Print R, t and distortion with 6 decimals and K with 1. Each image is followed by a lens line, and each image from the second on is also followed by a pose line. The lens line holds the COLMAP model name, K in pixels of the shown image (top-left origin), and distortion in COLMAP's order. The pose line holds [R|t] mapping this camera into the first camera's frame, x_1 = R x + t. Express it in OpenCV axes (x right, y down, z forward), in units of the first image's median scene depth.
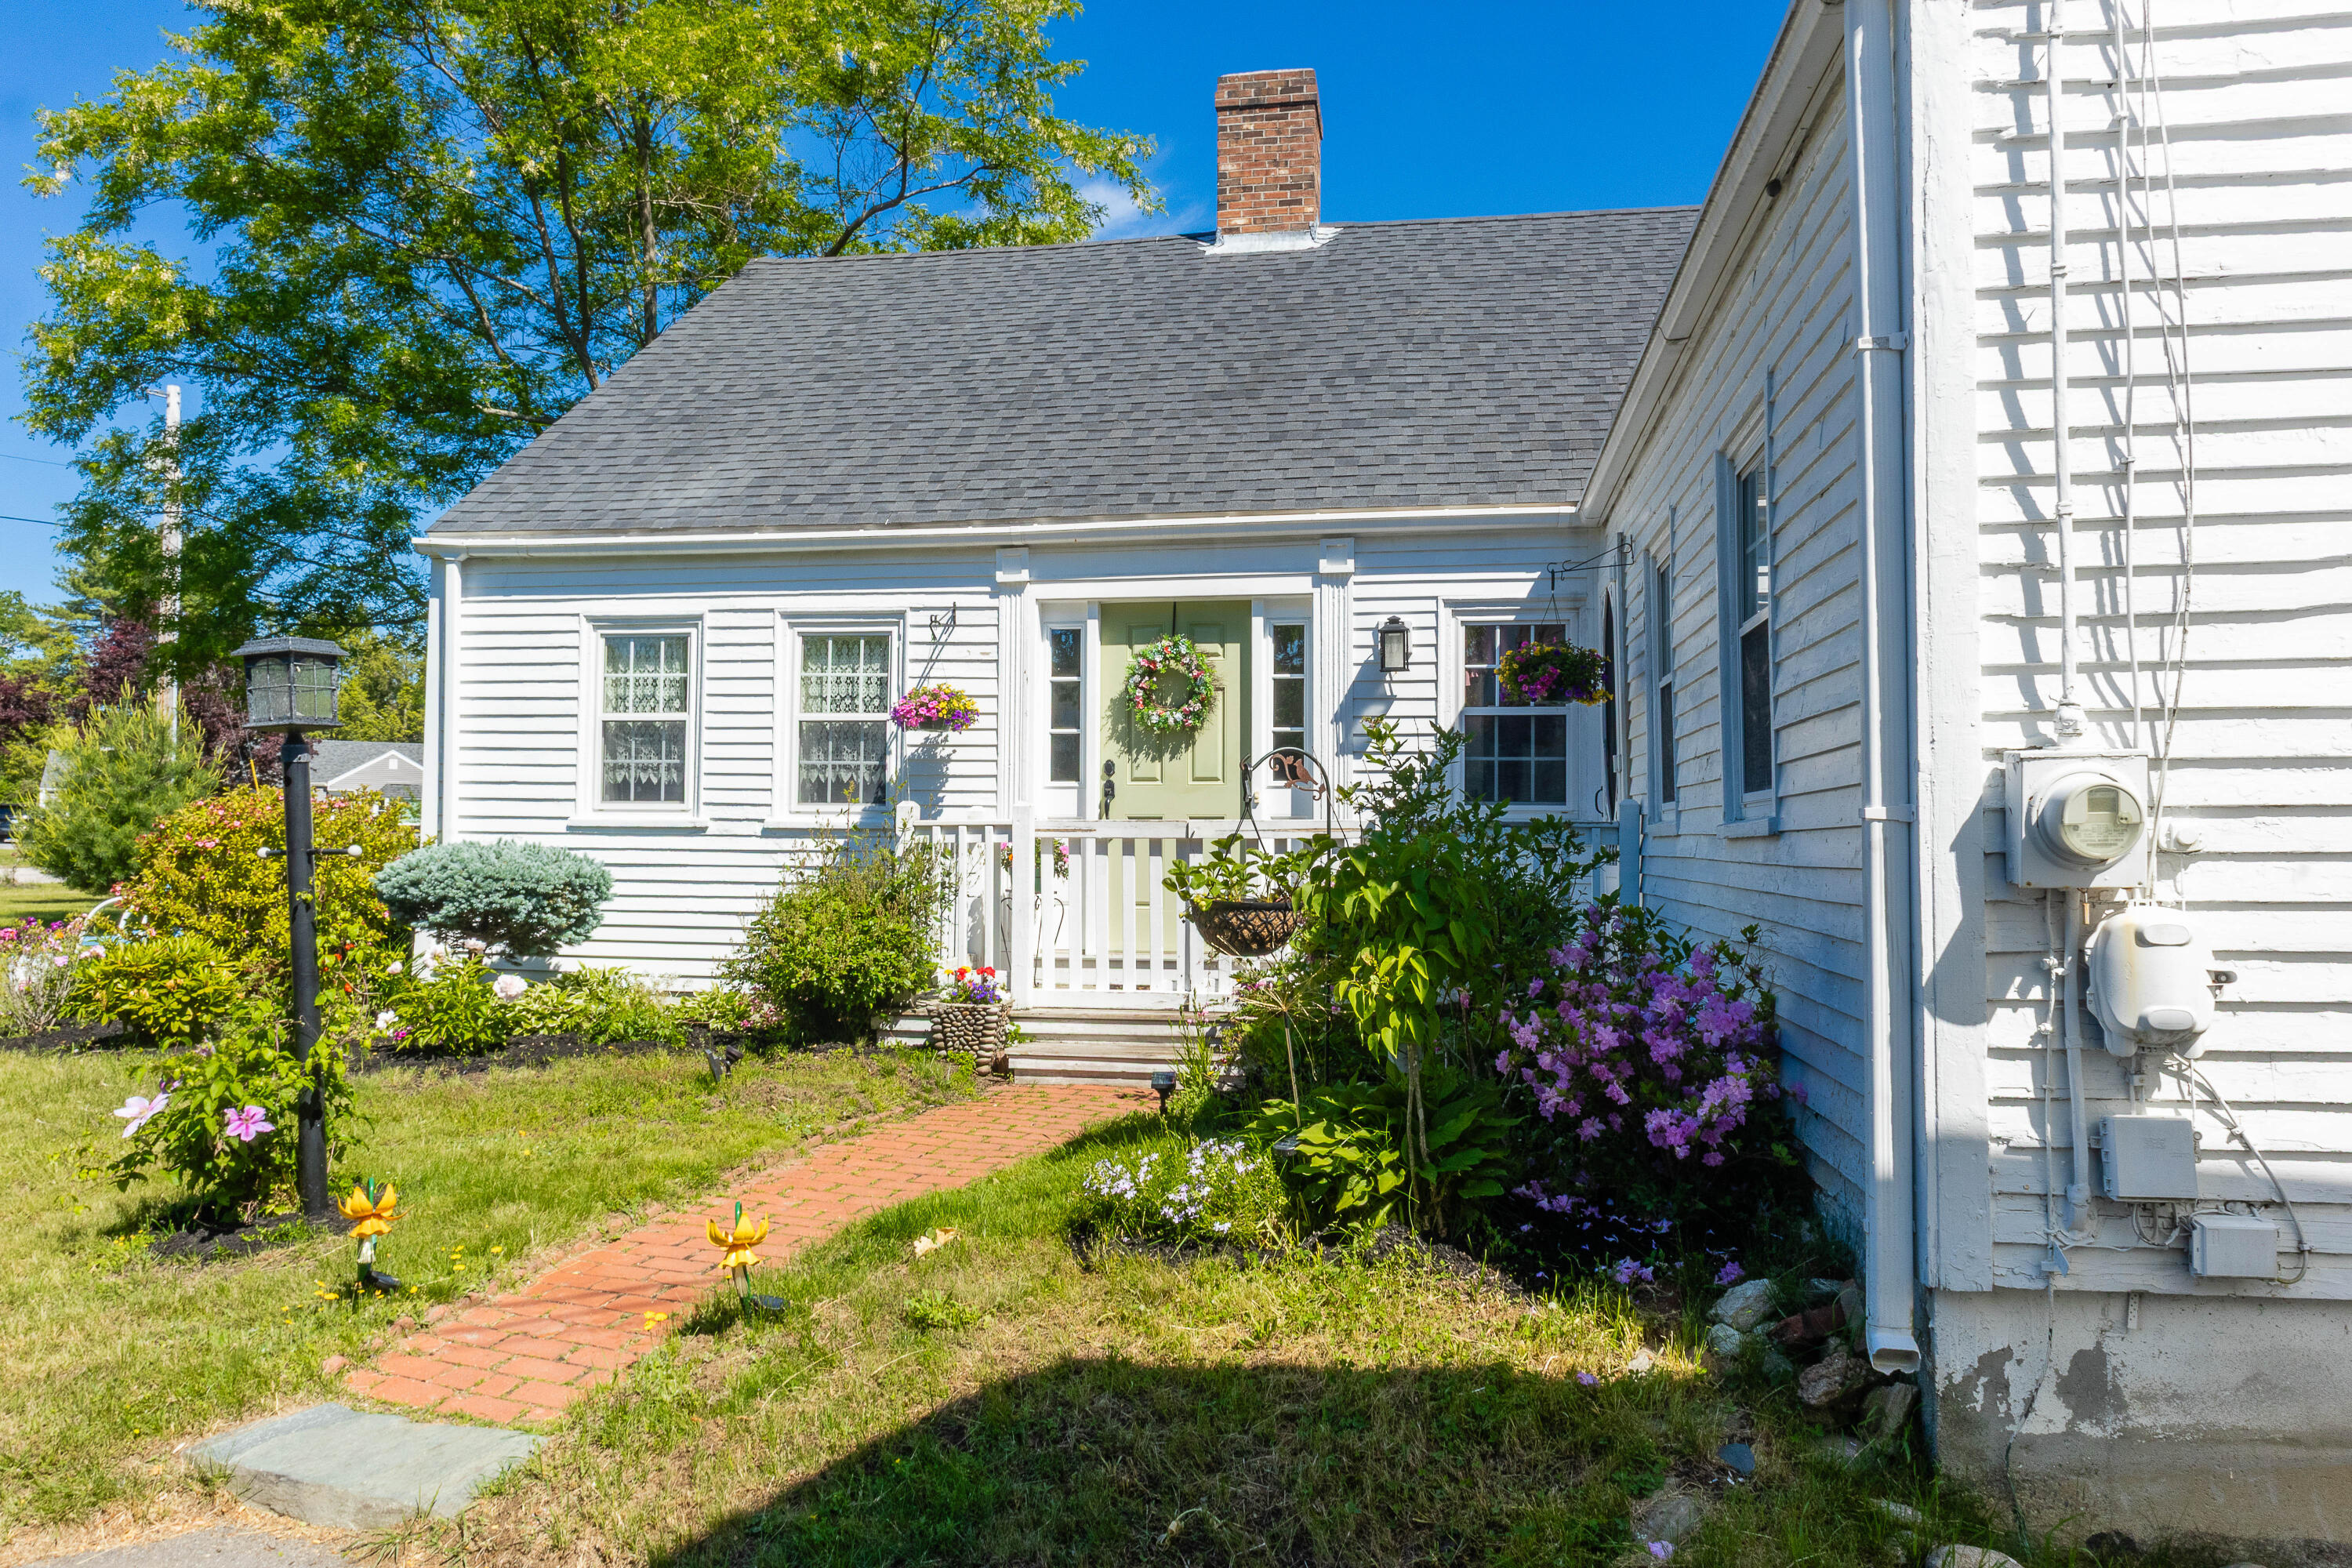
lens RADIAL K [[1597.4, 0, 1150.0], [0, 1597.4, 791.2], [0, 0, 1]] dist [0.008420, -0.001439]
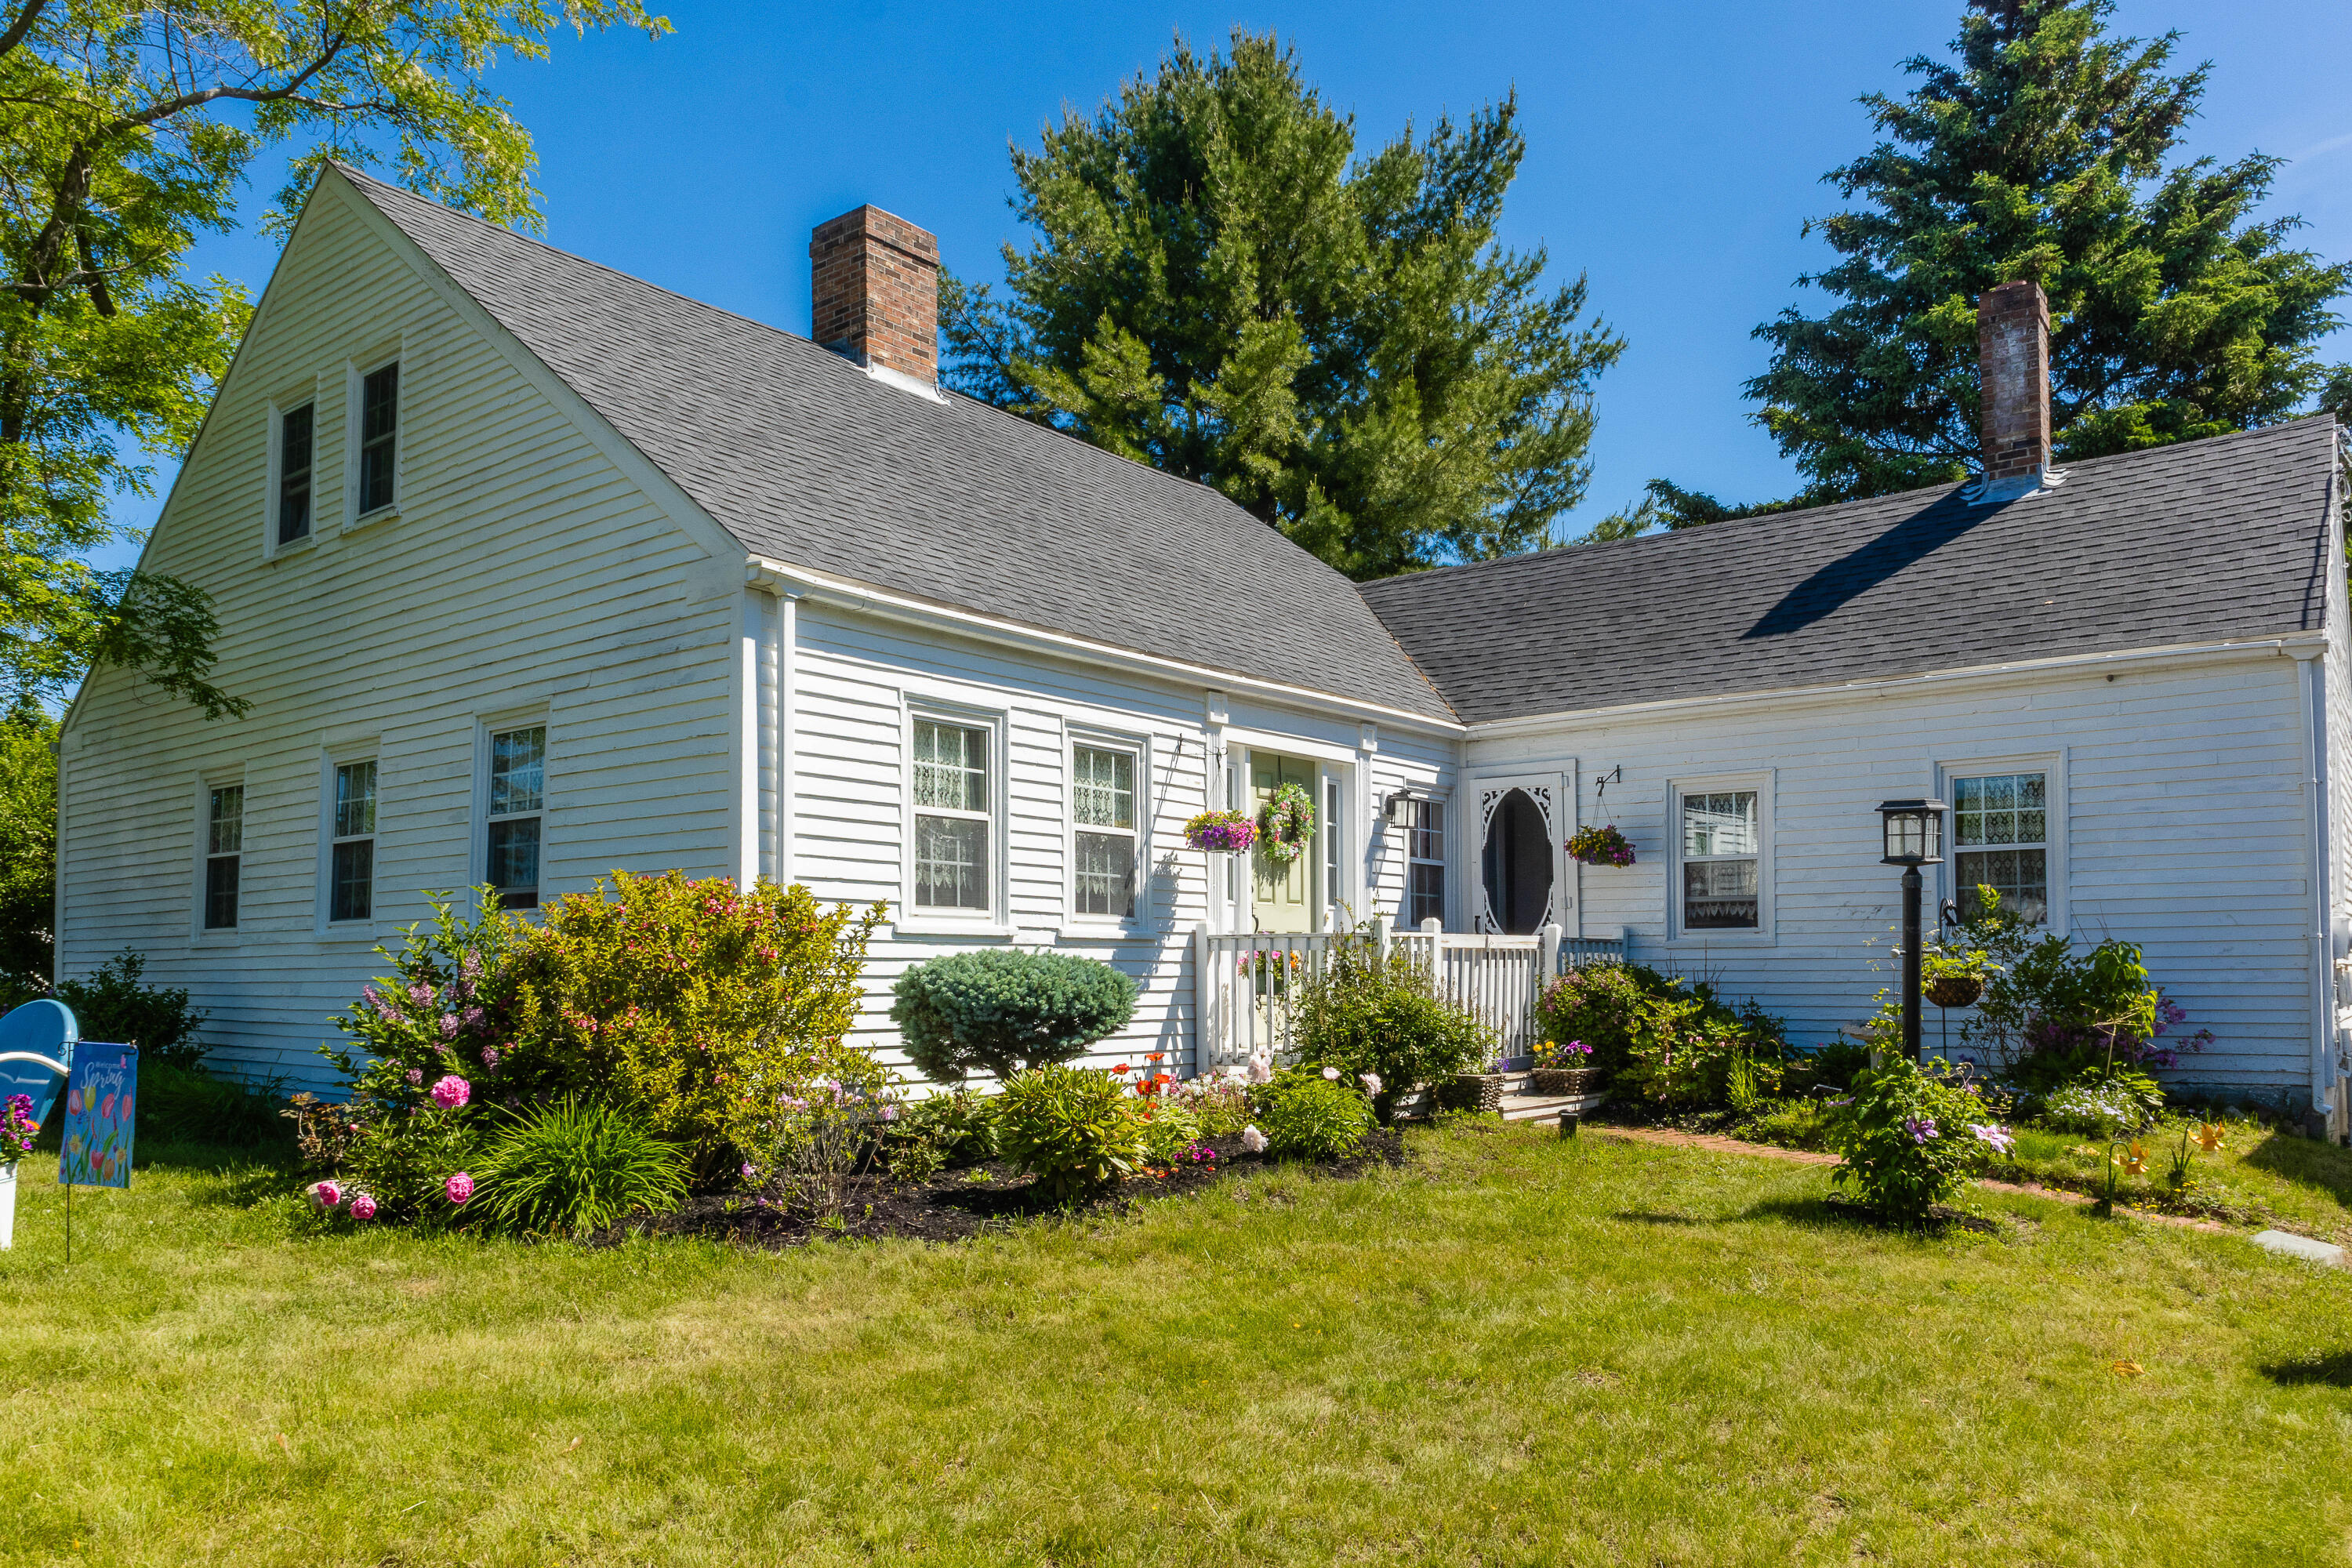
lens RADIAL K [[1642.1, 0, 1170.7], [0, 1642.1, 926.1], [0, 0, 1]] dist [0.000474, -0.002443]
pose [[0.487759, 0.016940, 0.872814, -1.153470], [-0.023720, 0.999700, -0.006147, 0.021747], [-0.872656, -0.017705, 0.488014, 0.472395]]
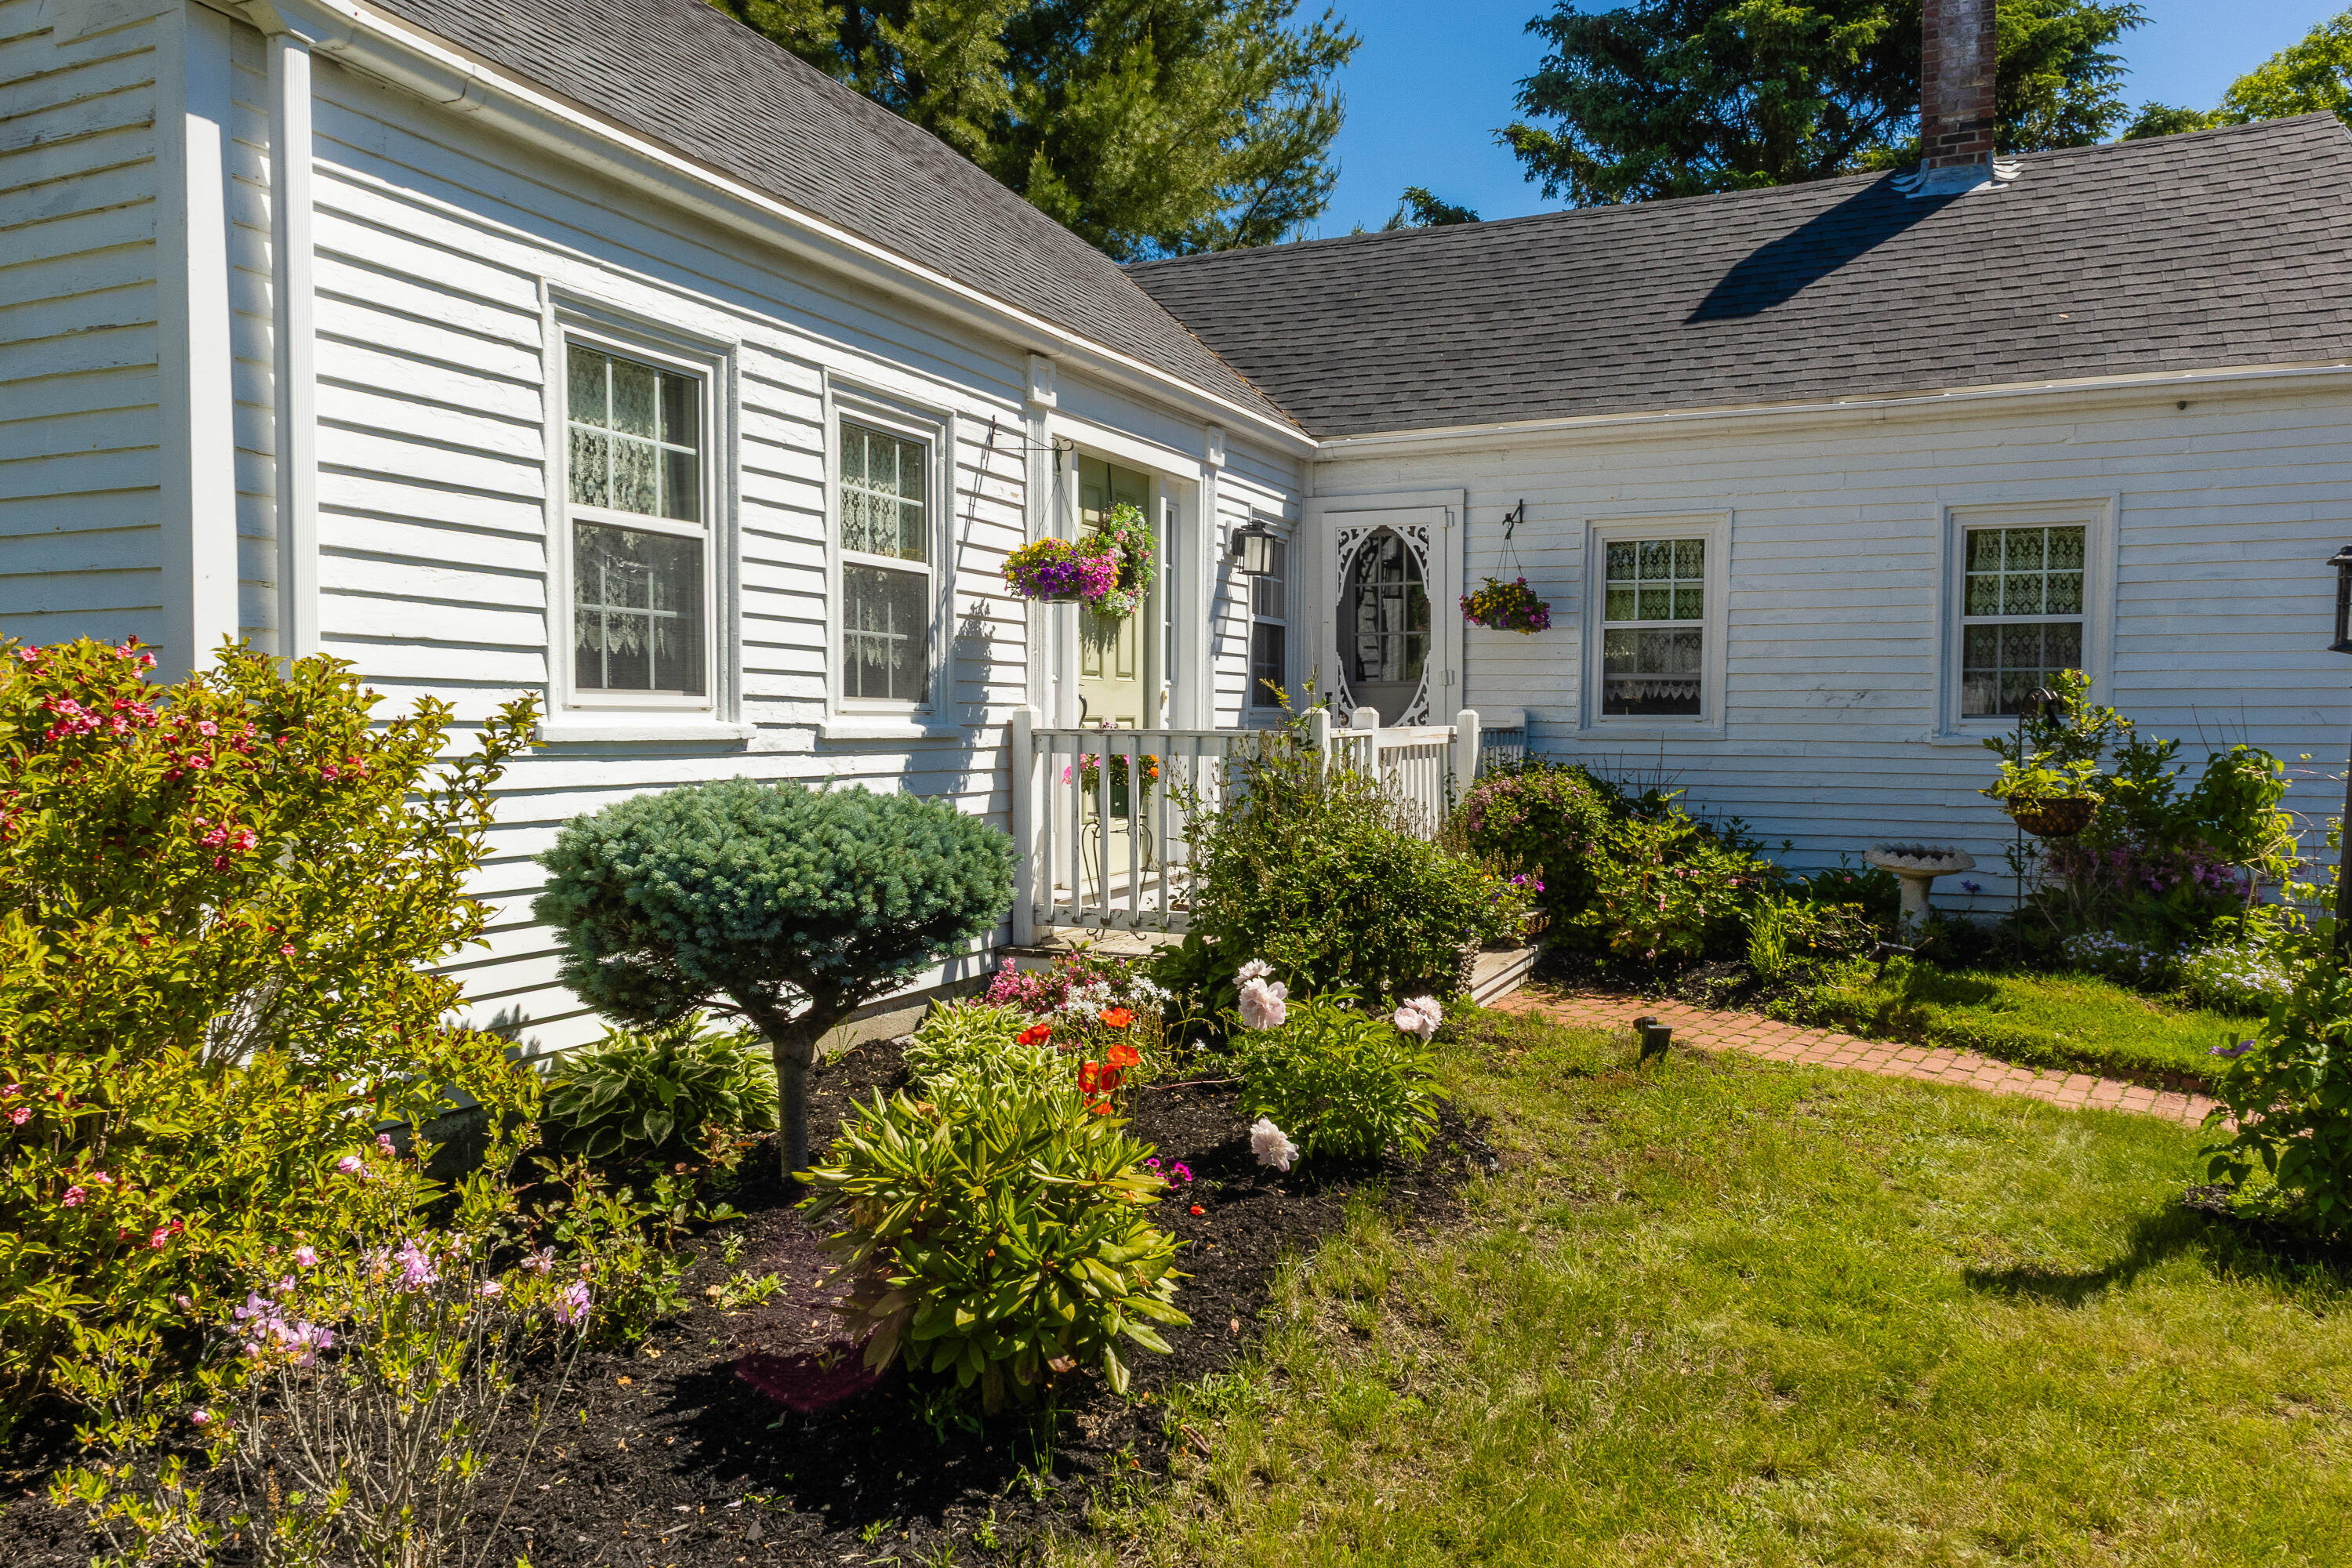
lens RADIAL K [[1591.2, 0, 1182.5], [0, 1591.2, 788.0], [0, 0, 1]] dist [0.005862, -0.007382]
pose [[0.264014, -0.048229, 0.963312, -0.820844], [-0.035217, 0.997601, 0.059598, 0.001236], [-0.963876, -0.049660, 0.261682, 0.756477]]
